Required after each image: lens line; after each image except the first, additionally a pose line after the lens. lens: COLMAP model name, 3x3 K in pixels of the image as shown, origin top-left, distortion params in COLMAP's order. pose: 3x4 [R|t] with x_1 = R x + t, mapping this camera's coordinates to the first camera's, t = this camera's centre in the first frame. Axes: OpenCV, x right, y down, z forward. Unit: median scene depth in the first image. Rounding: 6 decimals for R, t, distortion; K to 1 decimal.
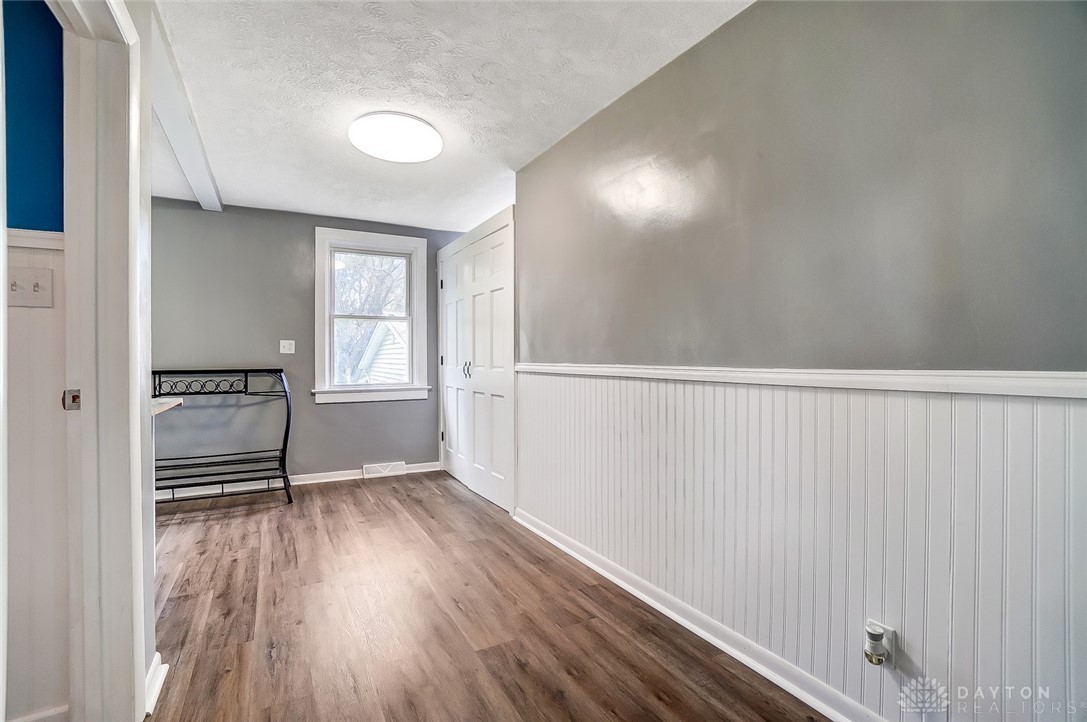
lens RADIAL K [[484.3, 0, 536.1], [0, 484.3, 363.6], [0, 0, 1]] dist [-0.068400, 0.025473]
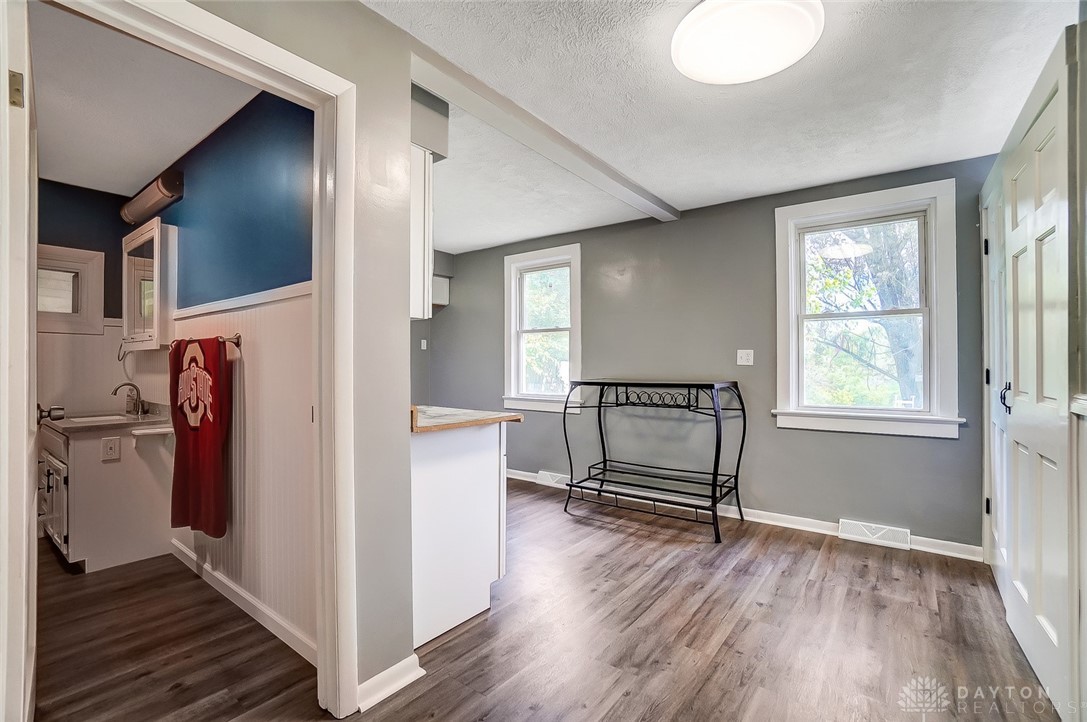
lens RADIAL K [[484.3, 0, 536.1], [0, 484.3, 363.6], [0, 0, 1]] dist [-0.068400, 0.025473]
pose [[0.399569, 0.001226, -0.916702, 0.130272], [-0.005941, 0.999982, -0.001252, -0.023412], [0.916684, 0.005946, 0.399569, 0.350416]]
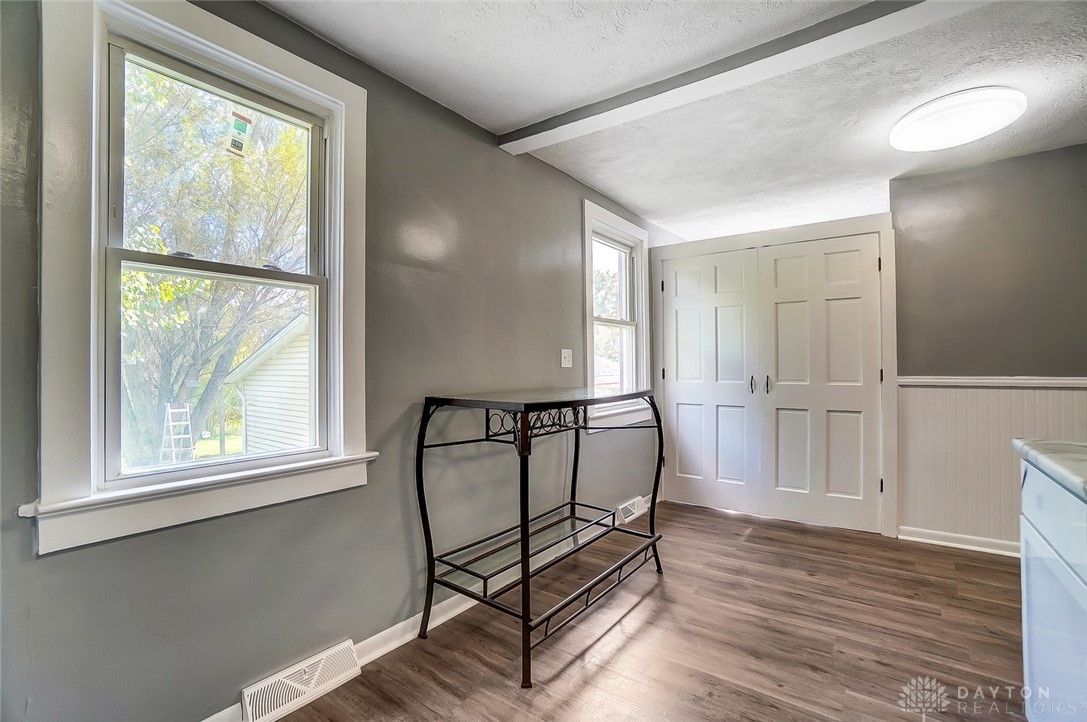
lens RADIAL K [[484.3, 0, 536.1], [0, 484.3, 363.6], [0, 0, 1]] dist [-0.068400, 0.025473]
pose [[0.914114, -0.005770, 0.405417, -0.967825], [0.012041, 0.999844, -0.012919, -0.020391], [-0.405279, 0.016691, 0.914041, 0.390130]]
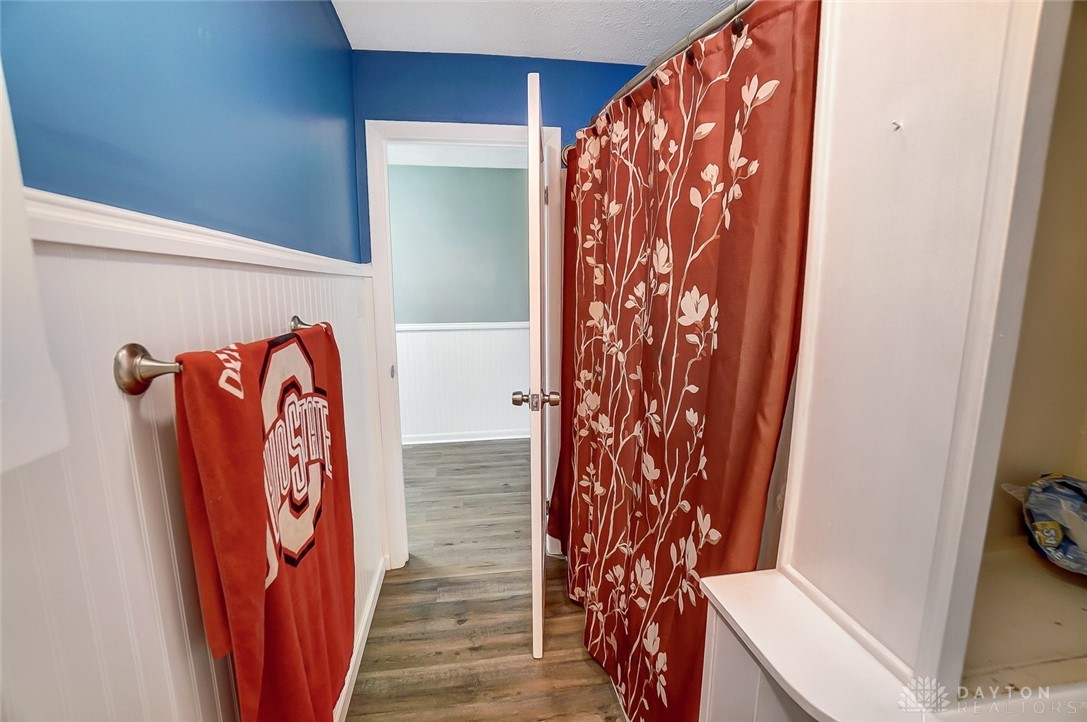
lens RADIAL K [[484.3, 0, 536.1], [0, 484.3, 363.6], [0, 0, 1]] dist [-0.068400, 0.025473]
pose [[0.350786, -0.147603, 0.924750, -0.832646], [0.011066, 0.988084, 0.153515, -0.078186], [-0.936390, -0.043618, 0.348239, -0.037540]]
